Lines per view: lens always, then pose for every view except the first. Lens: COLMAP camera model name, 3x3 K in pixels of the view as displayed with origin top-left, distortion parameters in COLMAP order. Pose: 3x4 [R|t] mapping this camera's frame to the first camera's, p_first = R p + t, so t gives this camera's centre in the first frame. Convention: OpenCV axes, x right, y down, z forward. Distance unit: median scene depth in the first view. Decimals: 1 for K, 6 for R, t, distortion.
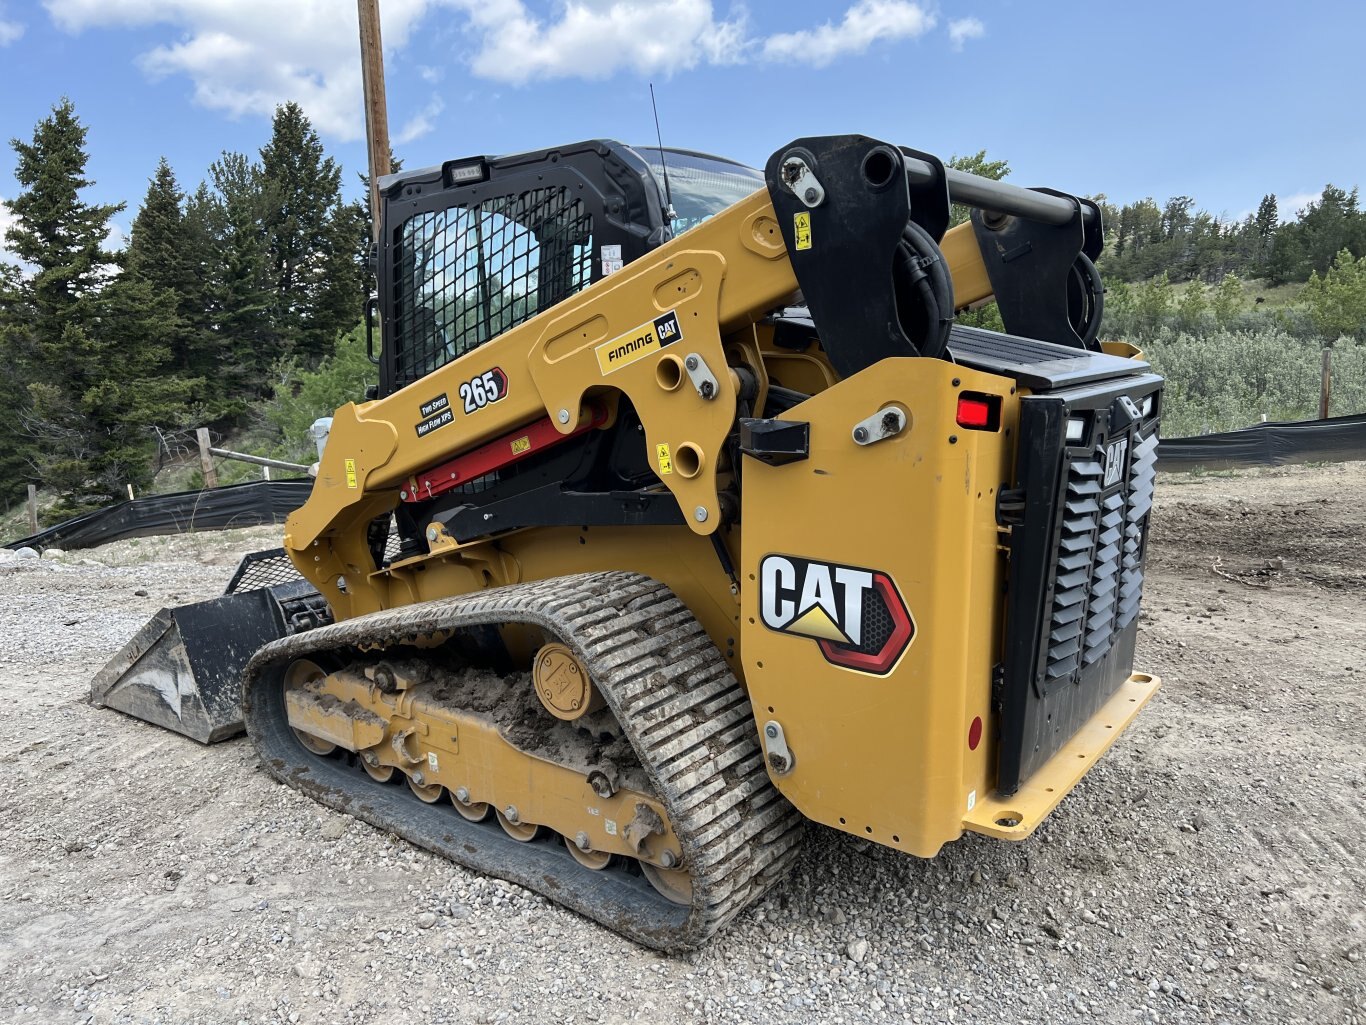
lens RADIAL K [[1009.5, 0, 683.0], [0, 1009.5, 512.5], [0, 0, 1]] dist [0.172722, -0.268930]
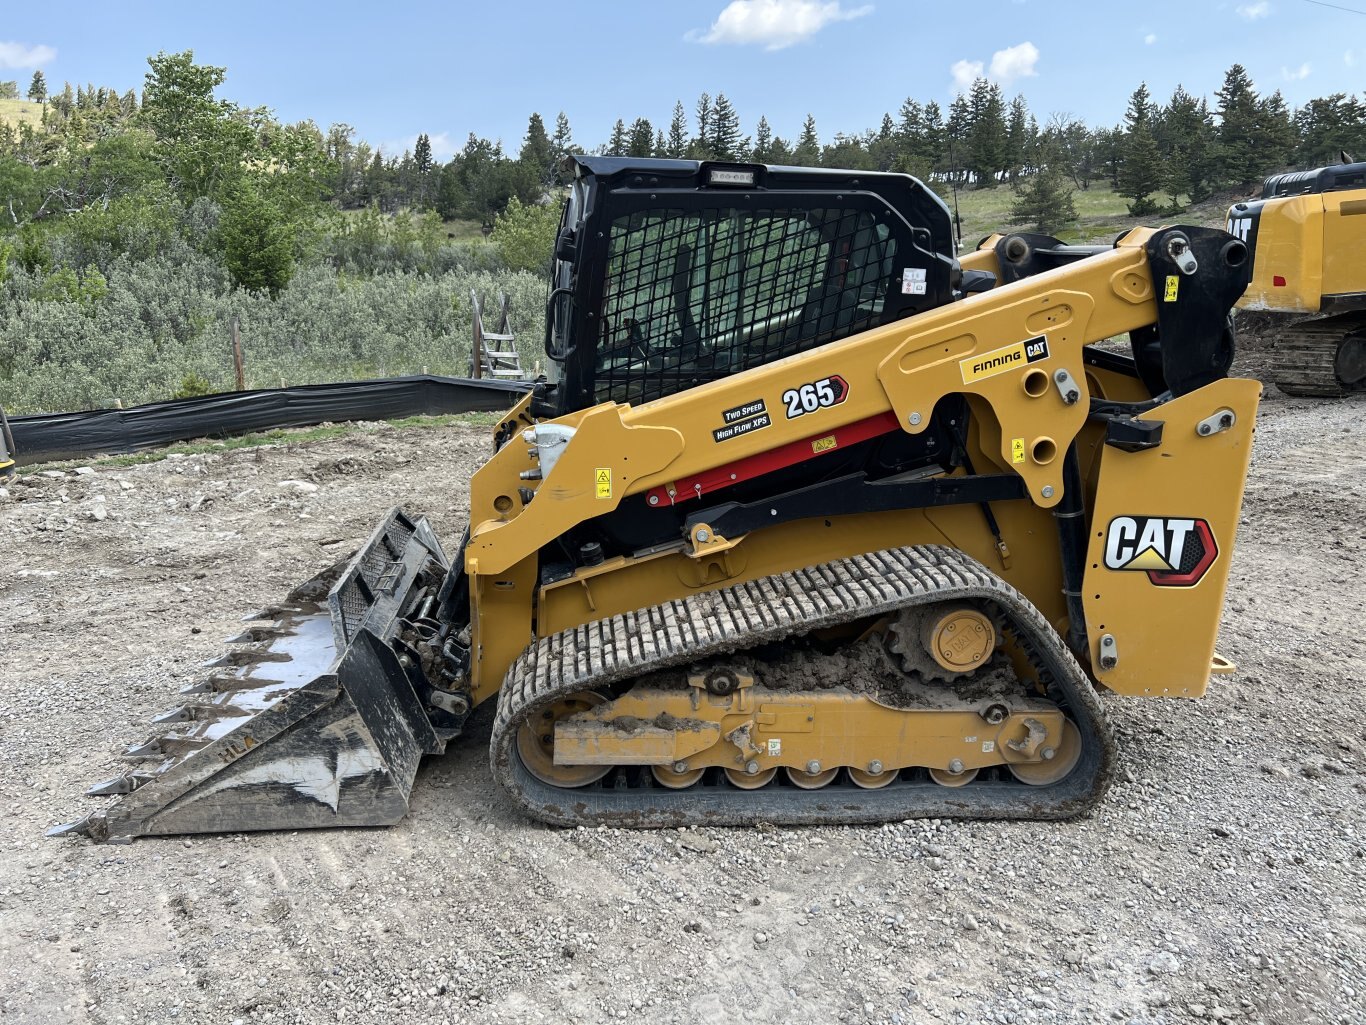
lens RADIAL K [[1010.9, 0, 690.4], [0, 1010.9, 500.7], [0, 0, 1]] dist [0.114722, -0.179798]
pose [[0.718777, -0.111508, 0.686240, -1.038932], [0.065160, 0.993514, 0.093189, -0.119083], [-0.692181, -0.022267, 0.721381, 0.317818]]
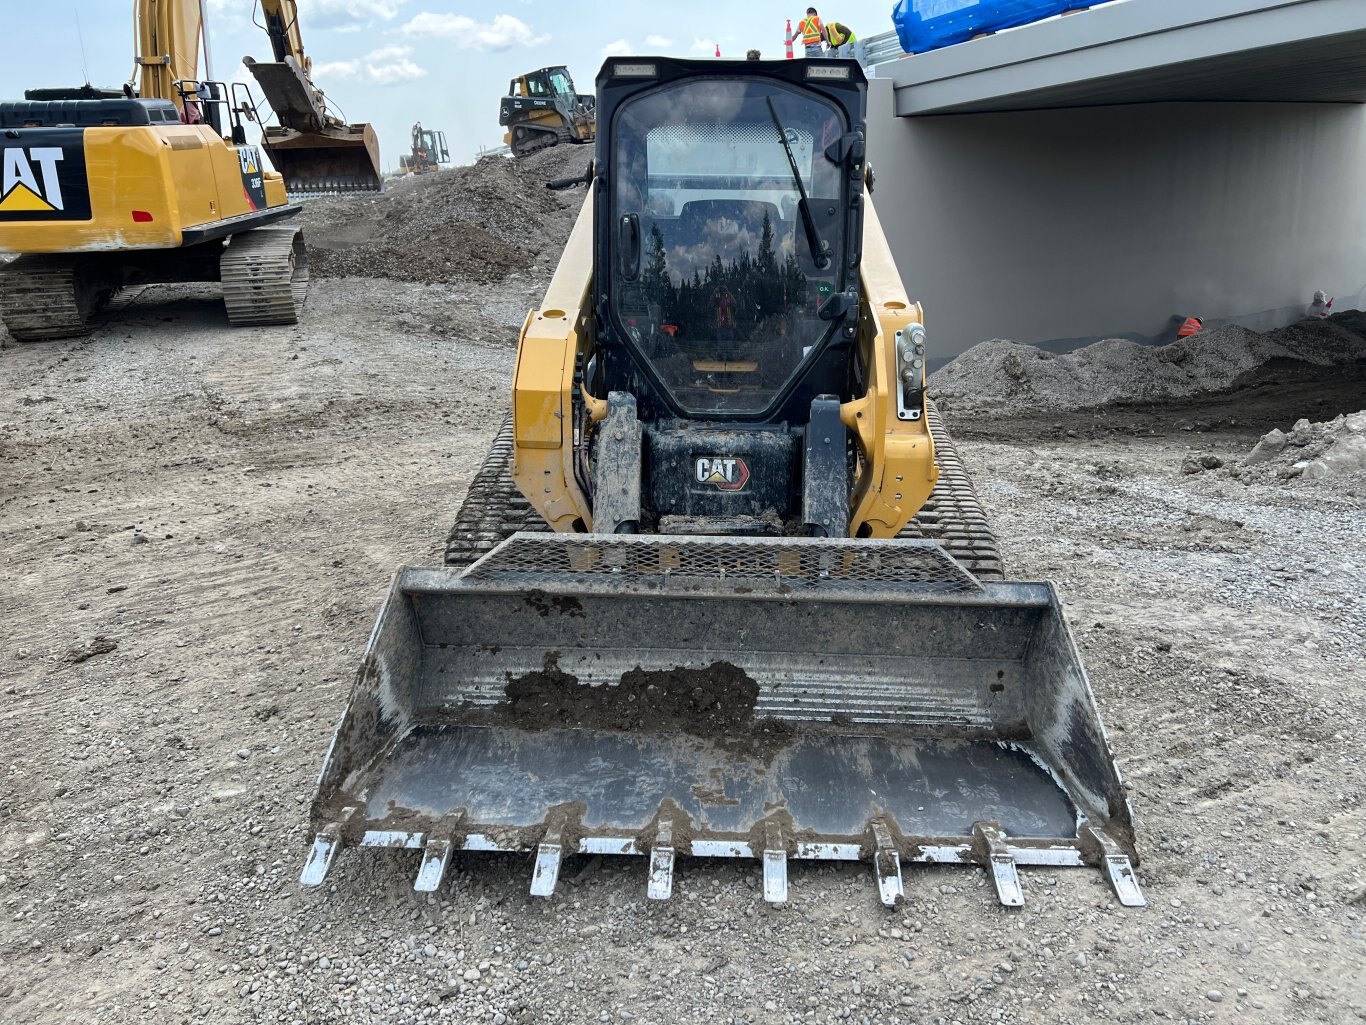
lens RADIAL K [[1010.9, 0, 690.4], [0, 1010.9, 500.7], [0, 0, 1]] dist [0.114722, -0.179798]
pose [[-0.577153, -0.175258, 0.797608, -1.196070], [0.136373, 0.942301, 0.305731, -0.302208], [-0.805169, 0.285226, -0.519951, 2.022049]]
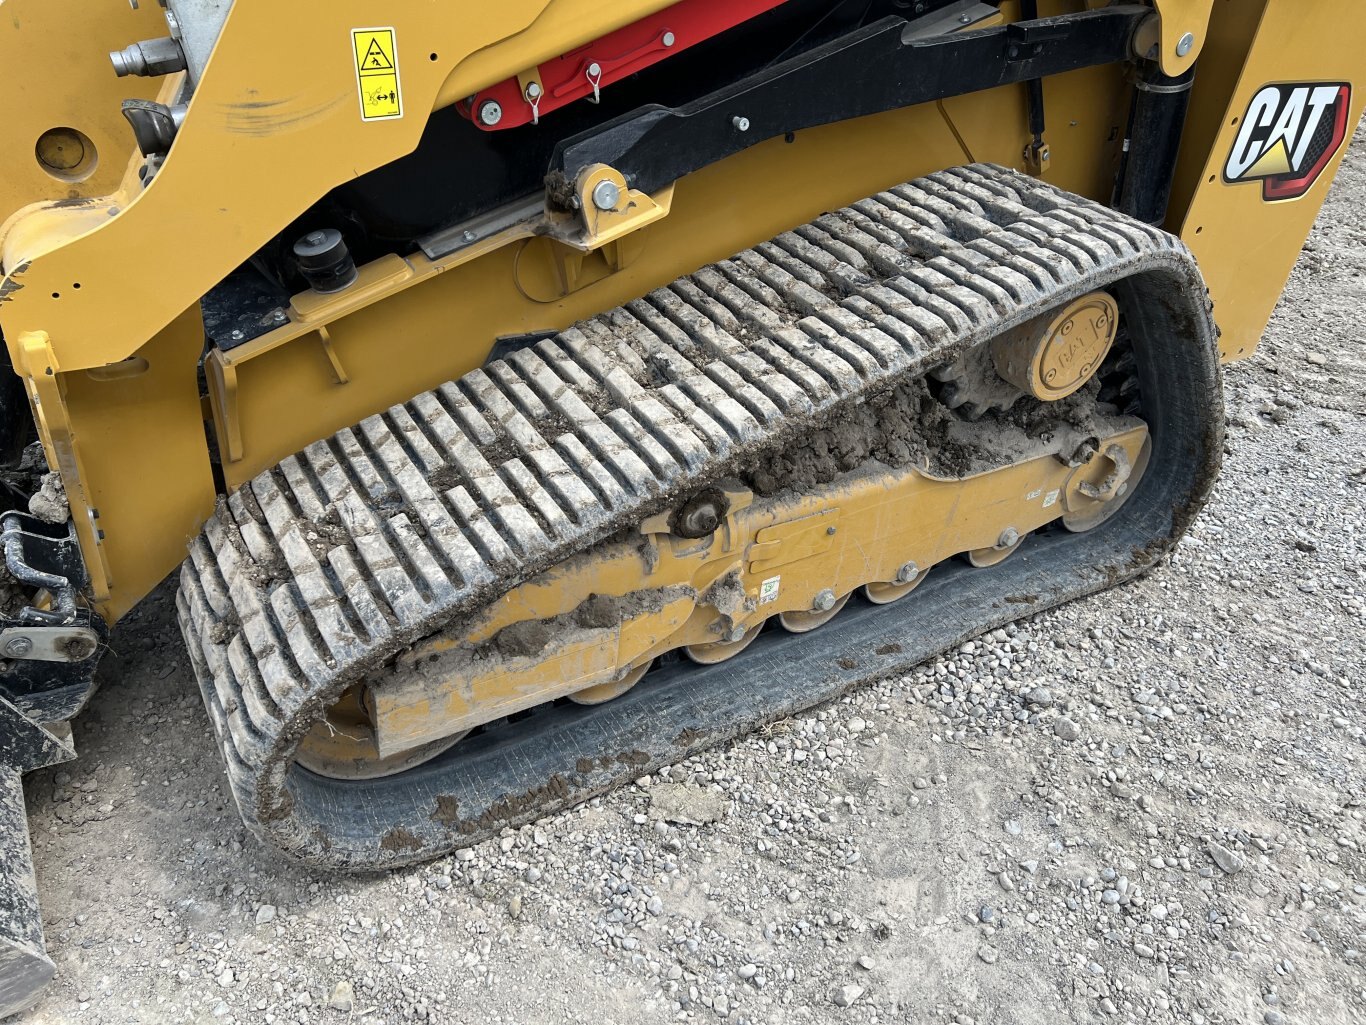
lens RADIAL K [[1018.8, 0, 680.7], [0, 1018.8, 517.2], [0, 0, 1]] dist [0.089863, -0.107462]
pose [[0.361593, -0.495785, 0.789587, -0.721456], [0.067490, 0.858588, 0.508204, -0.091304], [-0.929890, -0.130474, 0.343920, 0.887507]]
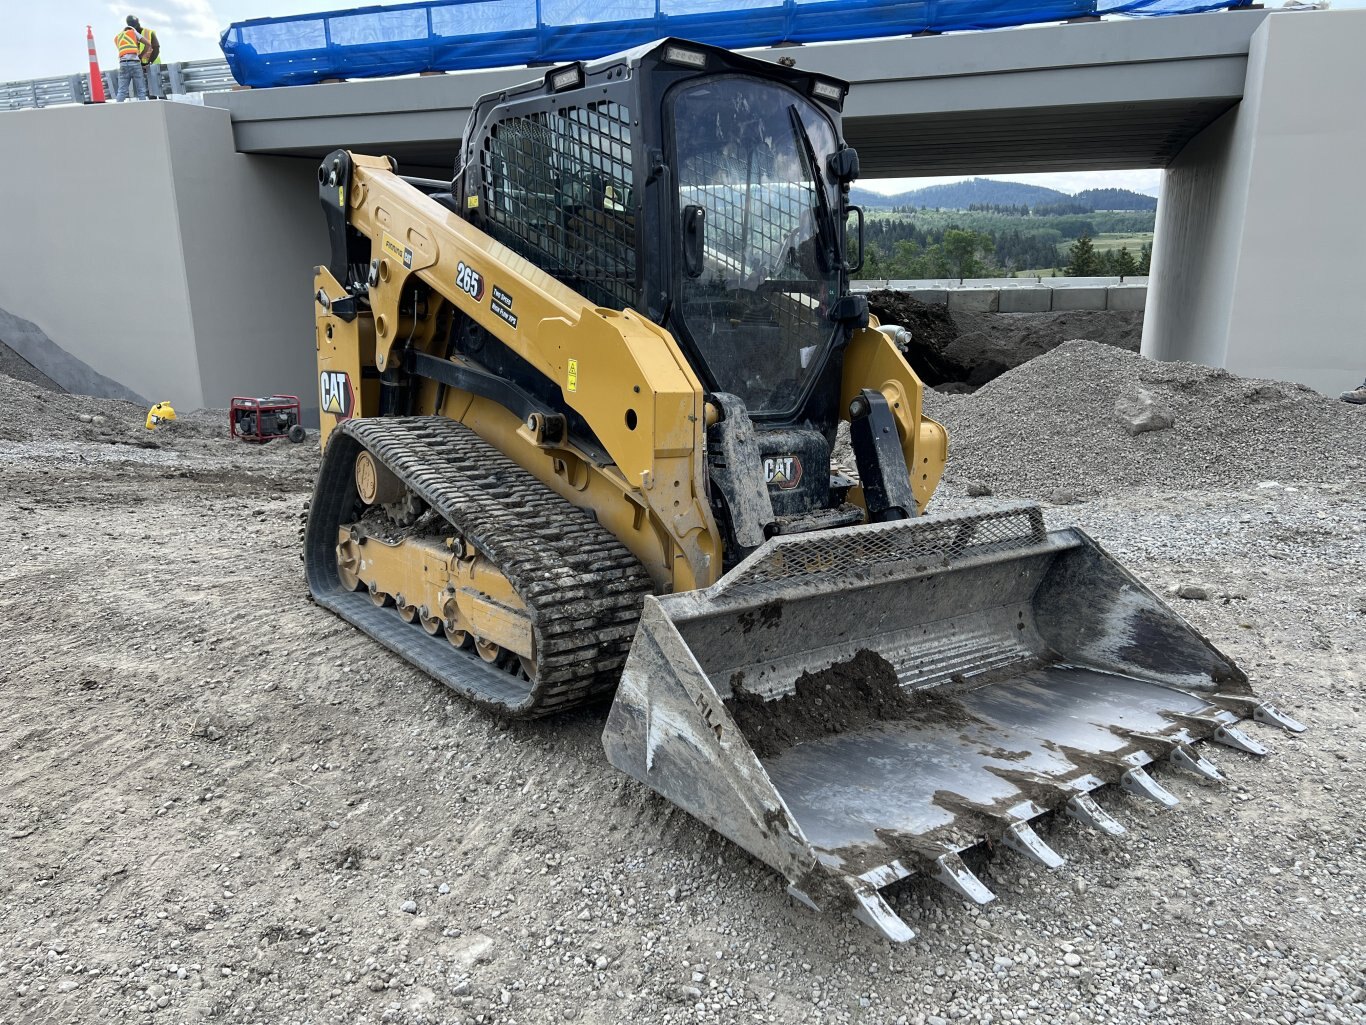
lens RADIAL K [[1018.8, 0, 680.7], [0, 1018.8, 517.2], [0, 0, 1]] dist [0.089863, -0.107462]
pose [[-0.967781, -0.049088, 0.246961, -0.481303], [0.036088, 0.943644, 0.328989, -0.312410], [-0.249193, 0.327302, -0.911469, 2.481138]]
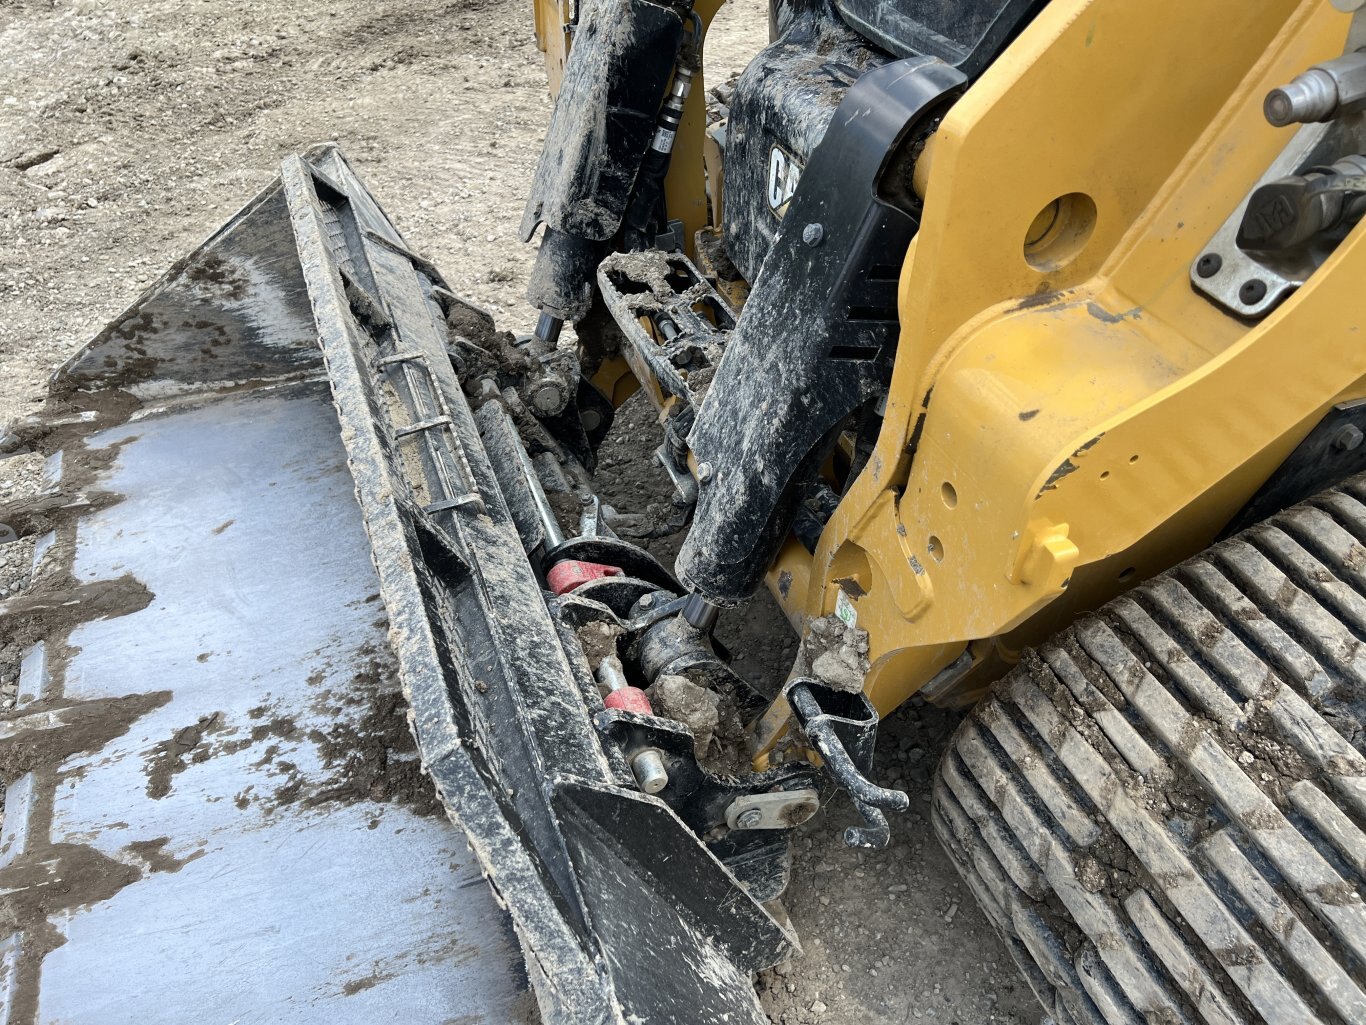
lens RADIAL K [[1042.1, 0, 677.1], [0, 1042.1, 497.4], [0, 0, 1]] dist [0.021252, 0.003791]
pose [[0.530050, -0.537340, 0.655982, -0.681653], [0.141352, 0.818761, 0.556462, -0.129050], [-0.836102, -0.202228, 0.509938, 1.193366]]
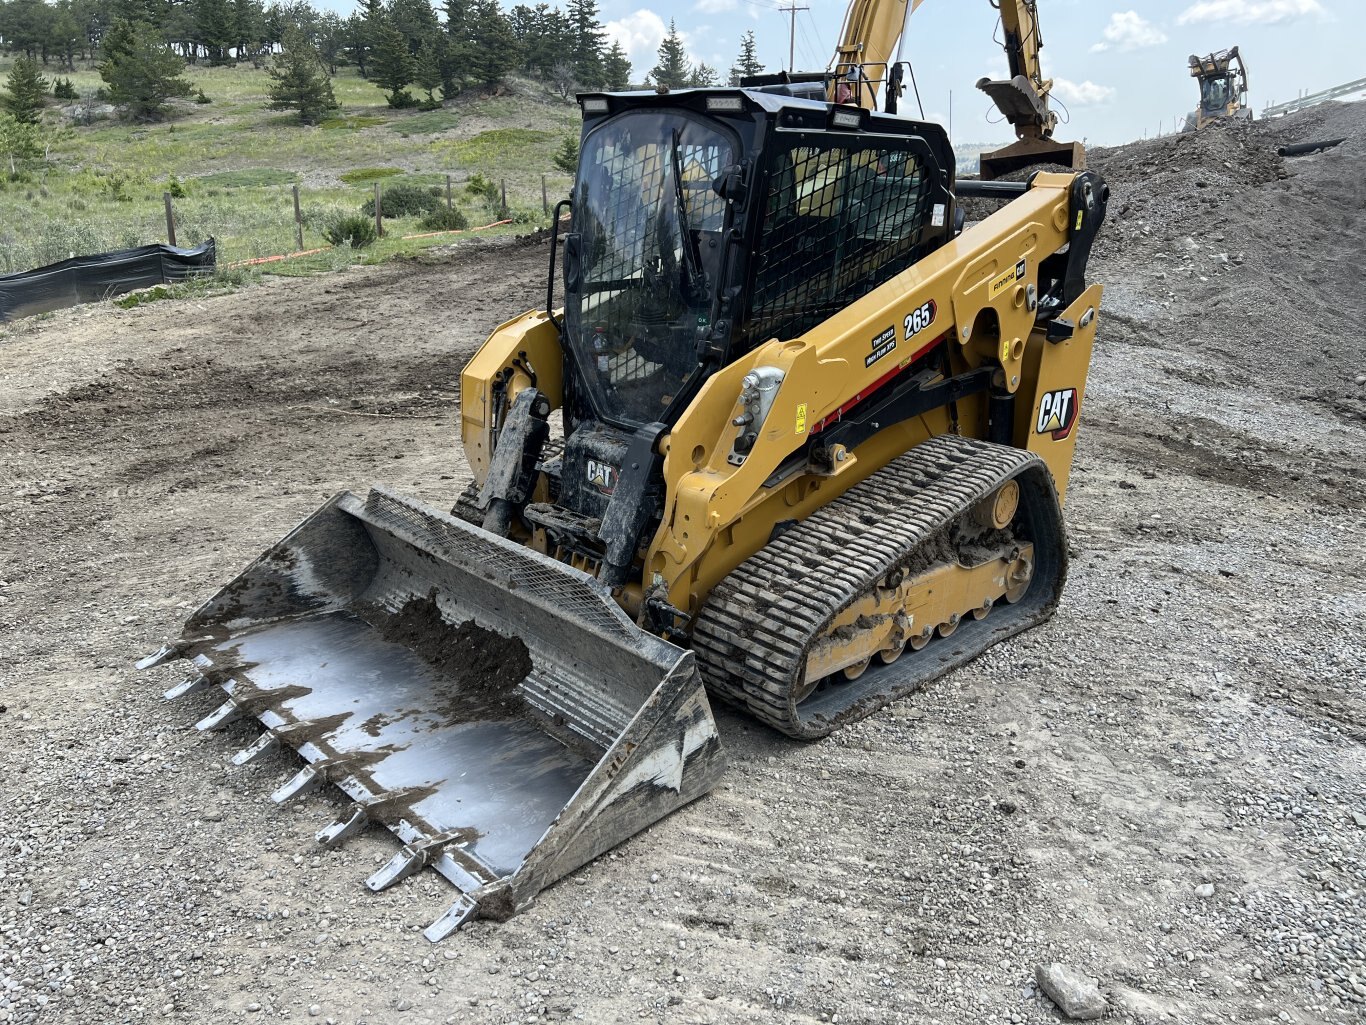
lens RADIAL K [[1010.9, 0, 690.4], [0, 1010.9, 500.7], [0, 0, 1]] dist [0.114722, -0.179798]
pose [[0.120018, -0.263802, 0.957081, -1.479709], [0.109344, 0.961697, 0.251362, -0.250559], [-0.986732, 0.074483, 0.144266, 1.115414]]
